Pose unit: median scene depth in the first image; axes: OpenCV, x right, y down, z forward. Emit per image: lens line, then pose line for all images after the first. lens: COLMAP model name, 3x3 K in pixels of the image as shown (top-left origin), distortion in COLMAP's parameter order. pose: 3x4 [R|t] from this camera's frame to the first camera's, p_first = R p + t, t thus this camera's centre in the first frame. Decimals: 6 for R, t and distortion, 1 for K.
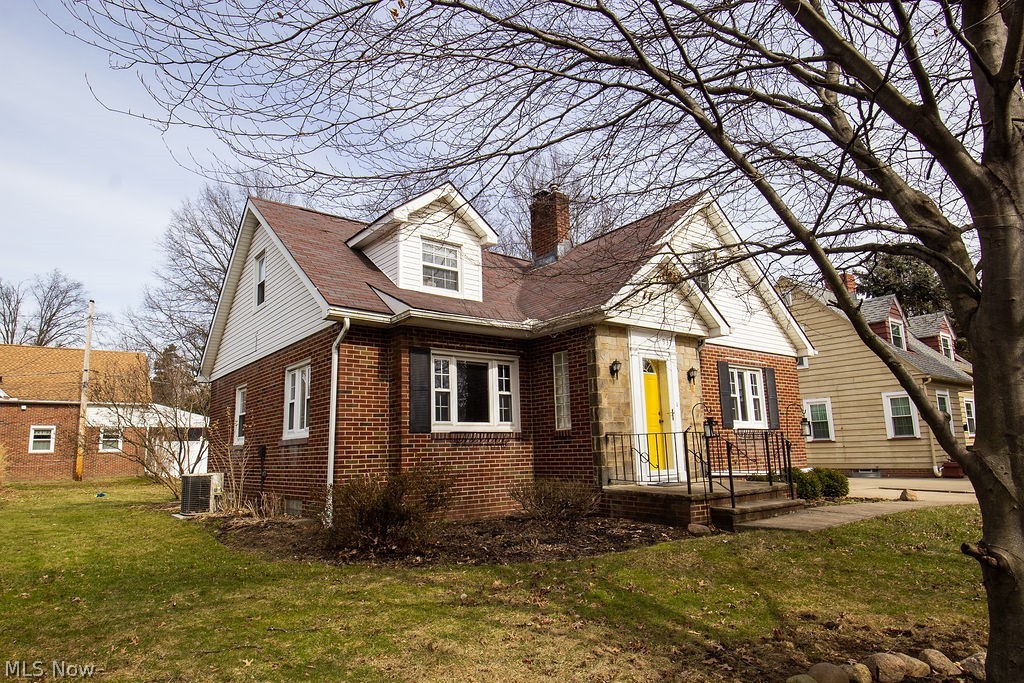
lens RADIAL K [[601.0, 0, 476.4], [0, 601.0, 343.2], [0, 0, 1]] dist [-0.001173, -0.000579]
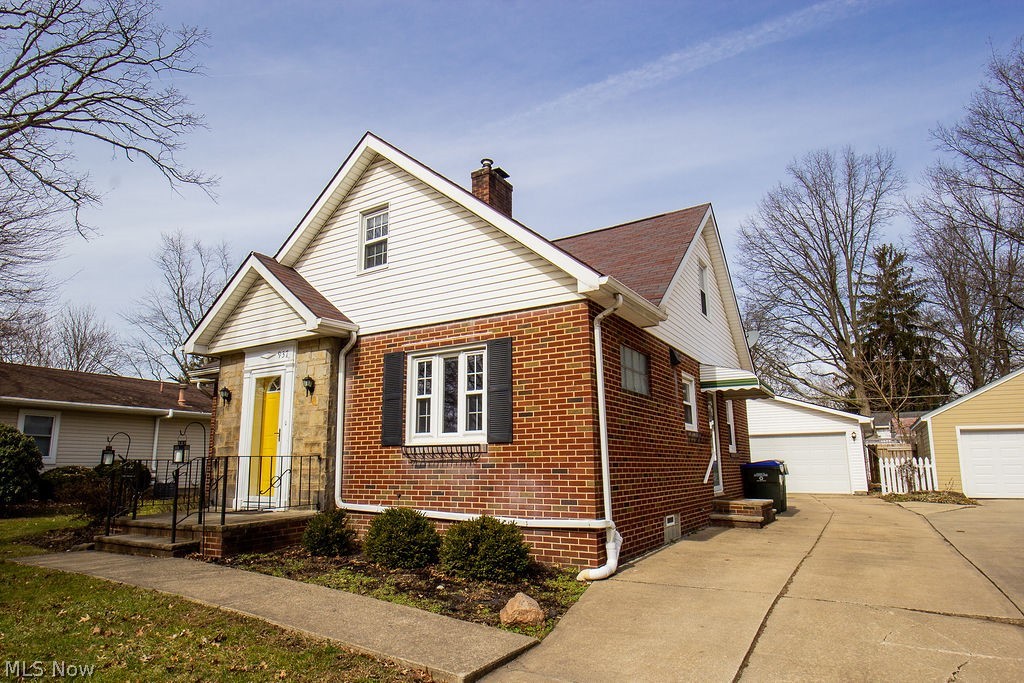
lens RADIAL K [[599.9, 0, 512.0], [0, 599.9, 341.5], [0, 0, 1]] dist [-0.000347, -0.000596]
pose [[0.380426, -0.170139, -0.909026, 1.269257], [0.167887, 0.979305, -0.113032, 0.138764], [0.909445, -0.109614, 0.401117, 0.951291]]
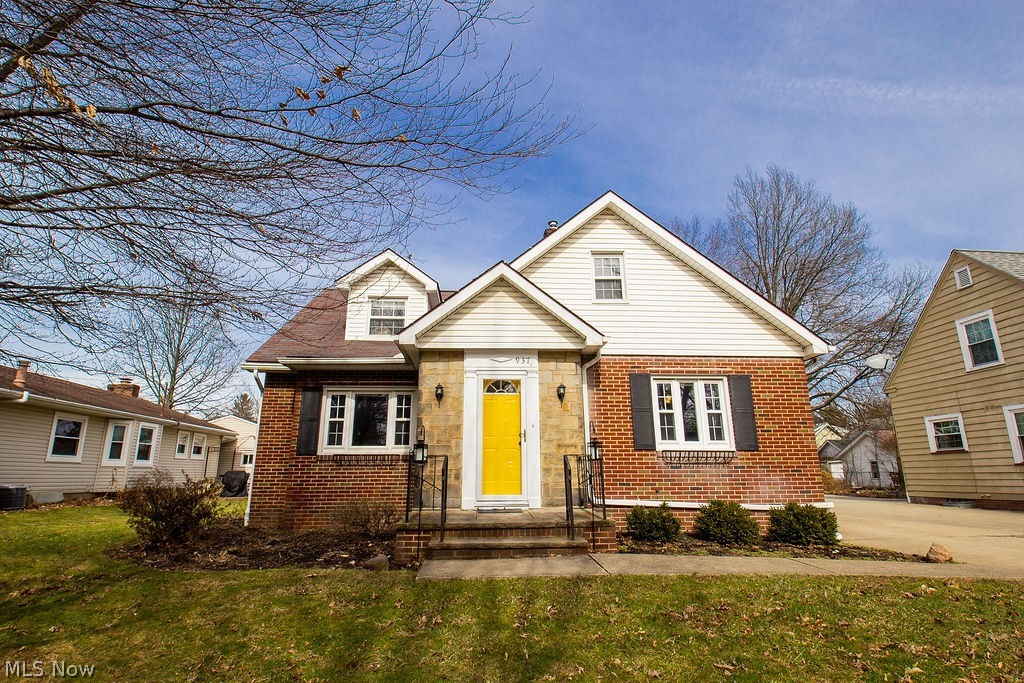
lens RADIAL K [[478.0, 0, 512.0], [0, 478.0, 341.5], [0, 0, 1]] dist [0.002220, 0.000010]
pose [[0.835185, -0.122984, -0.536042, 0.719628], [0.083702, 0.991746, -0.097123, 0.041135], [0.543562, 0.036248, 0.838586, 0.340724]]
